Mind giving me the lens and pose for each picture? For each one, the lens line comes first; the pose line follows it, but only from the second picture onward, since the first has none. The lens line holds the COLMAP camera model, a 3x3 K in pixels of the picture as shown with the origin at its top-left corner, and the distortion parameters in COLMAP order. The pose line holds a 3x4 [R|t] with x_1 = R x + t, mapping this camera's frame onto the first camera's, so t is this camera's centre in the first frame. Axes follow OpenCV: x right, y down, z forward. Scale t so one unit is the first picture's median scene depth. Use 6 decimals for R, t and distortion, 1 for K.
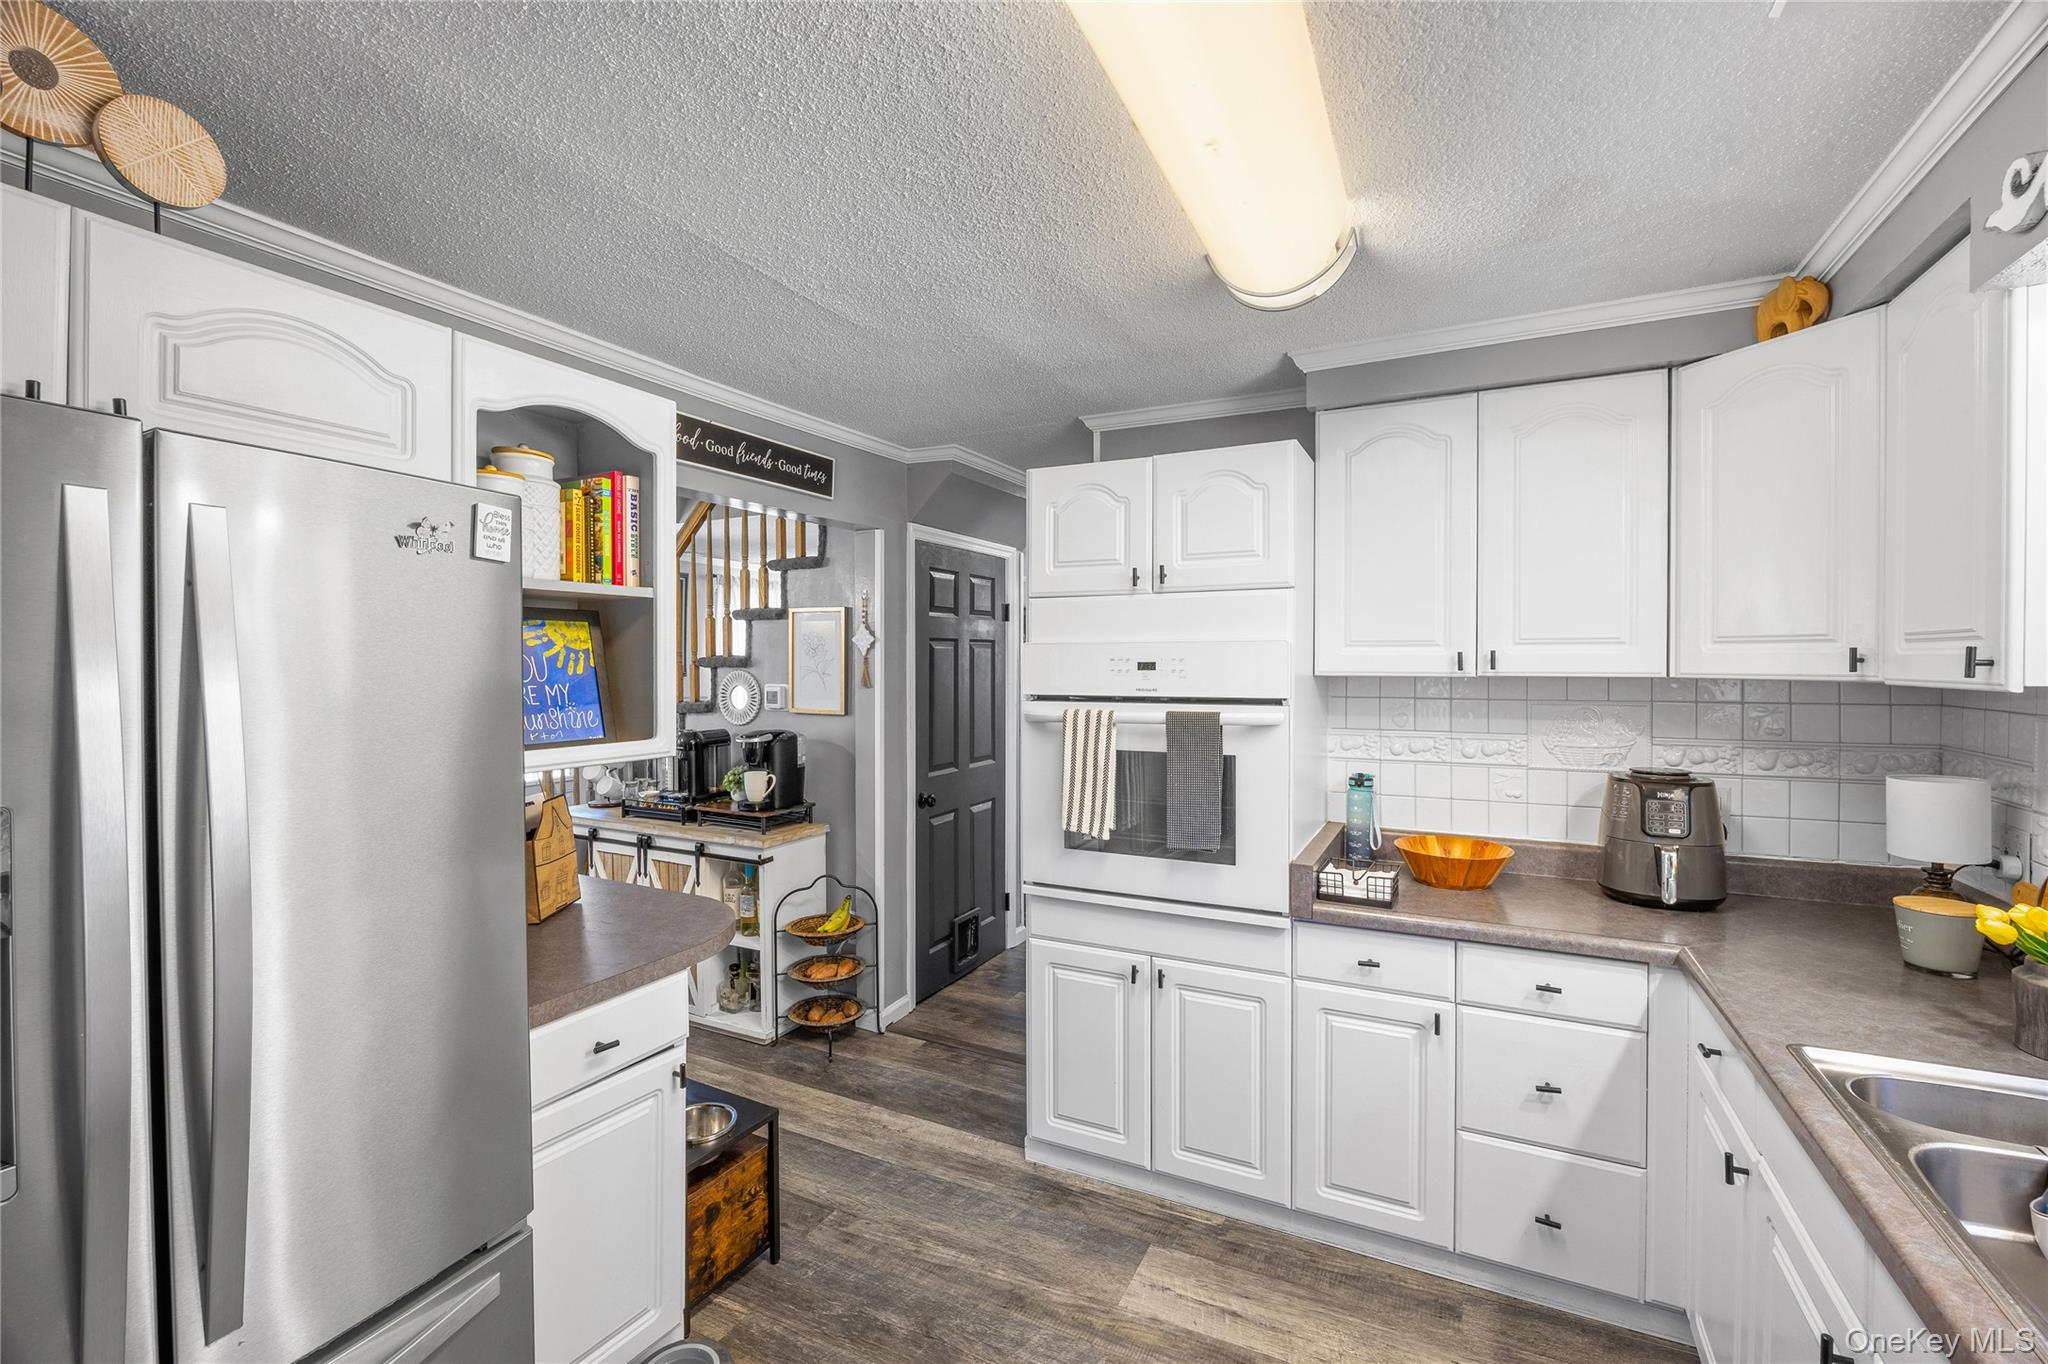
lens RADIAL K [[909.2, 0, 1038.0], [0, 909.2, 670.7], [0, 0, 1]] dist [-0.017934, 0.000798]
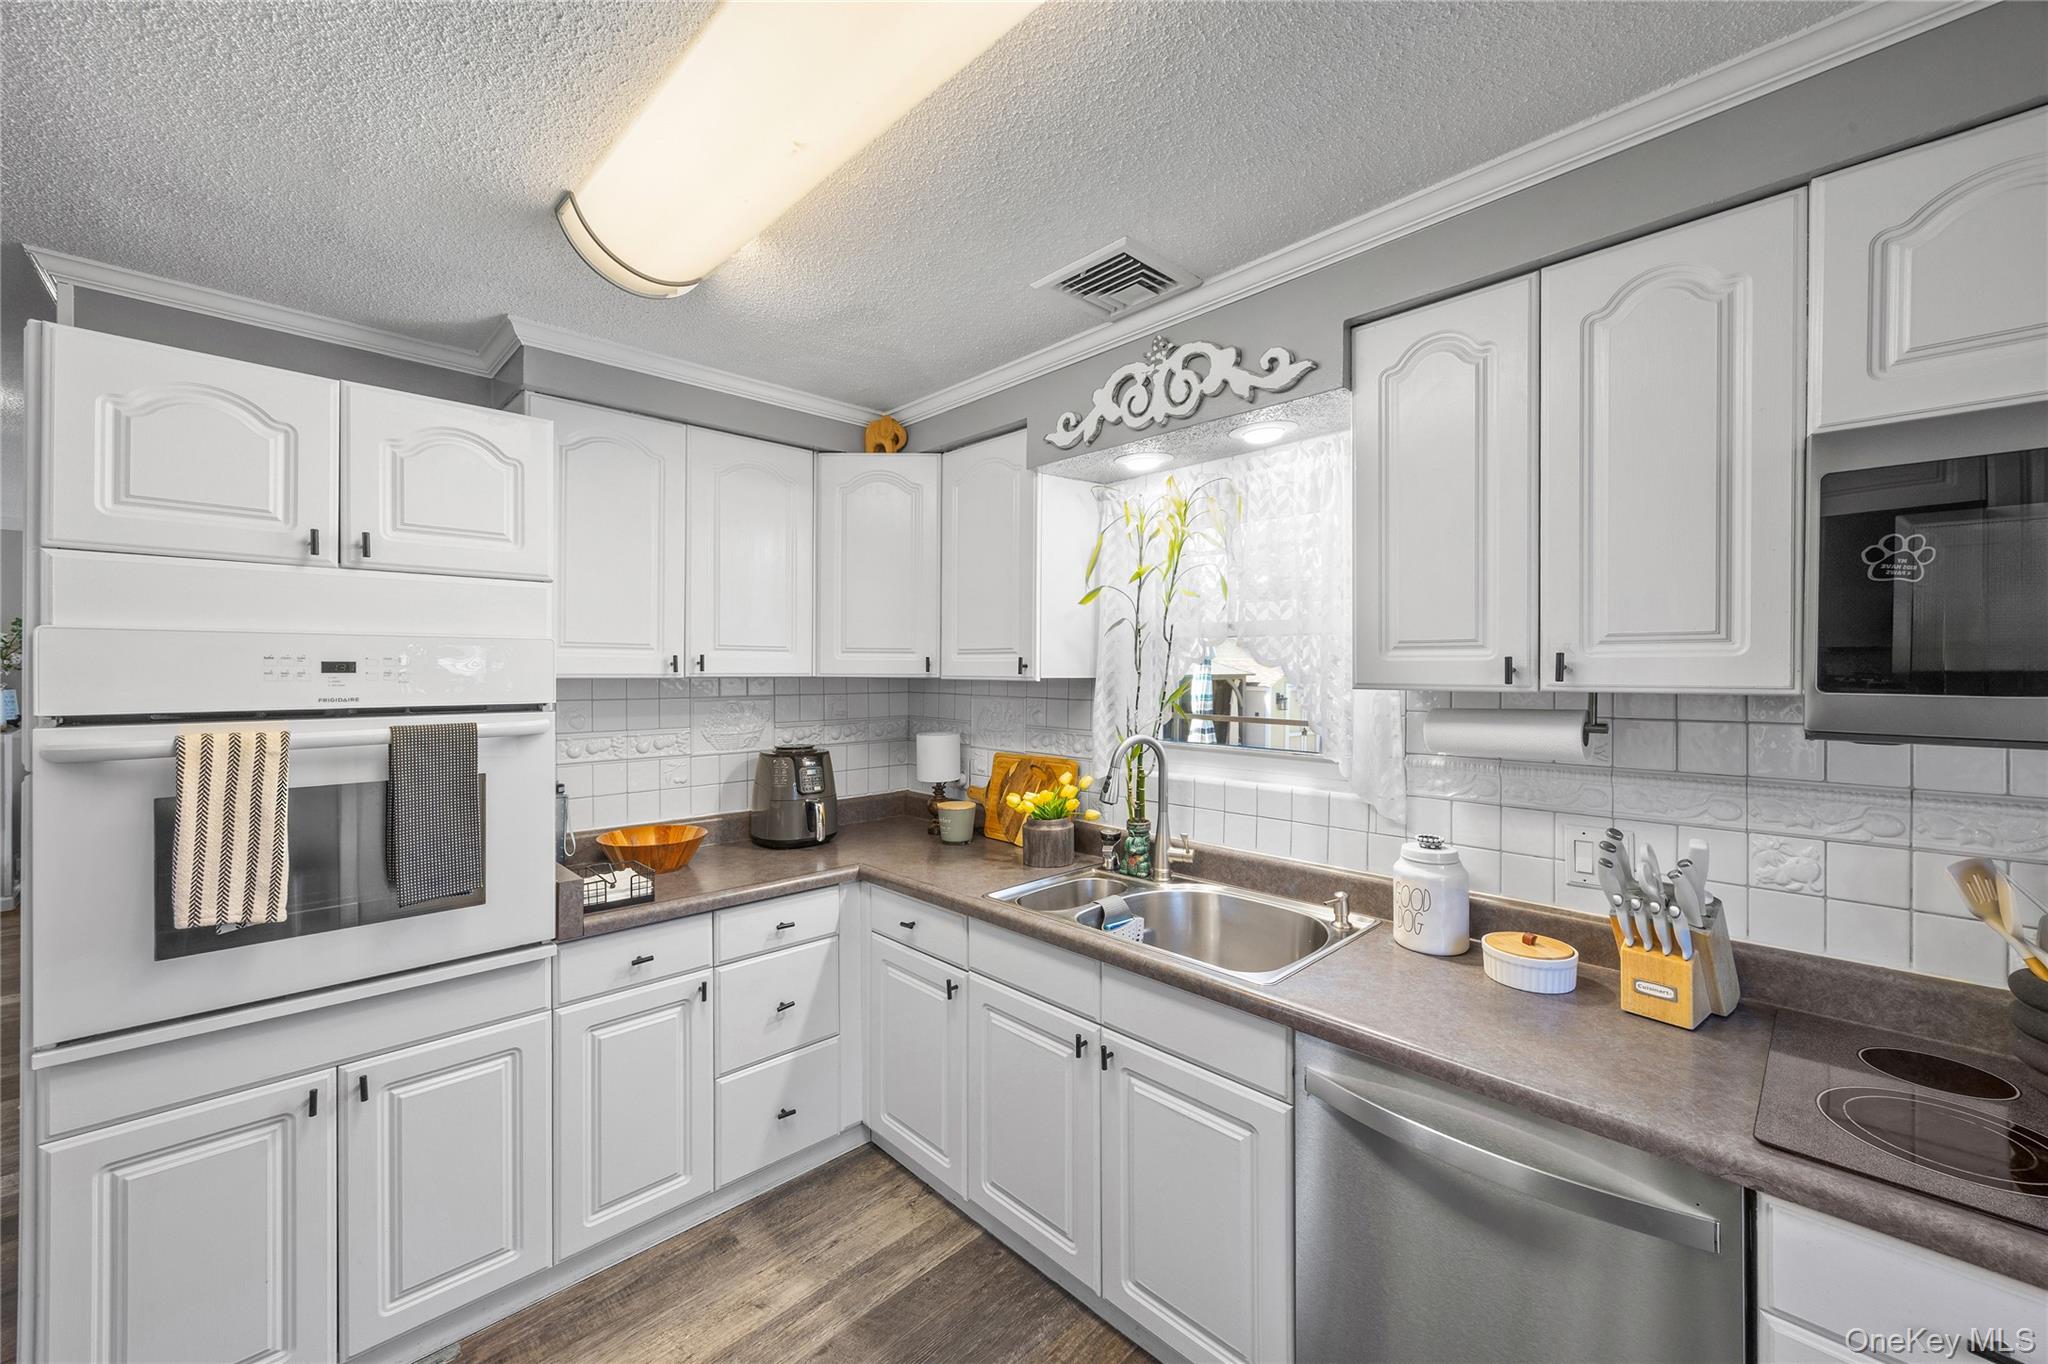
lens RADIAL K [[811.6, 0, 1035.7], [0, 811.6, 673.5], [0, 0, 1]] dist [0.008649, 0.000645]
pose [[0.300467, -0.002536, 0.953789, -0.356752], [0.006150, 0.999981, 0.000722, 0.003404], [-0.953772, 0.005649, 0.300477, 0.287527]]
